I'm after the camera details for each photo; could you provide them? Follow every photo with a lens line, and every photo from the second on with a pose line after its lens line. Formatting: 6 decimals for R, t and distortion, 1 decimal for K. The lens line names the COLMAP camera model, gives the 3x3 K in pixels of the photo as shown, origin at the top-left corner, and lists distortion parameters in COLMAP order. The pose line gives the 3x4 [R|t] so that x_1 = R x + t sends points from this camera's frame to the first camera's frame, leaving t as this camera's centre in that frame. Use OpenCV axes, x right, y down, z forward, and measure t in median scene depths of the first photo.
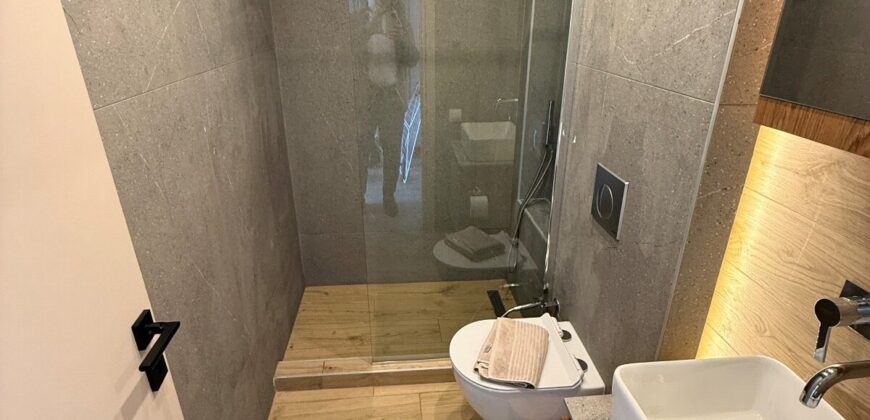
lens RADIAL K [[464.6, 0, 436.0], [0, 464.6, 208.2], [0, 0, 1]] dist [0.004807, -0.000637]
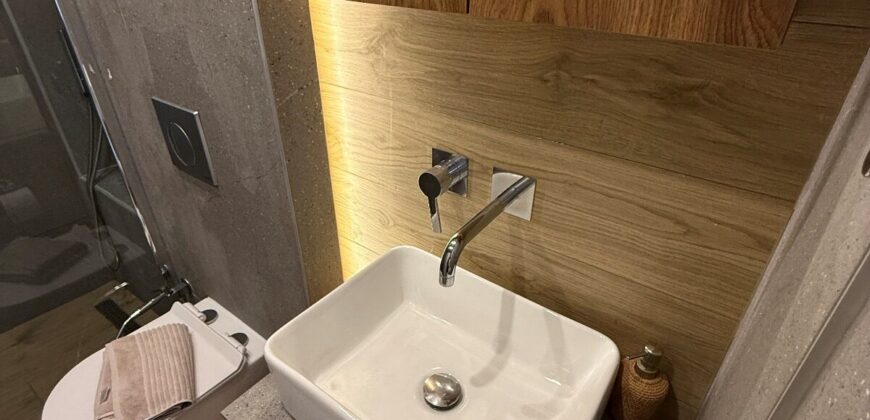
lens RADIAL K [[464.6, 0, 434.9], [0, 464.6, 209.2], [0, 0, 1]] dist [0.004807, -0.000637]
pose [[0.668226, -0.382961, 0.637820, 0.135528], [0.291525, 0.923559, 0.249102, 0.019028], [-0.684461, 0.019484, 0.728789, 0.188317]]
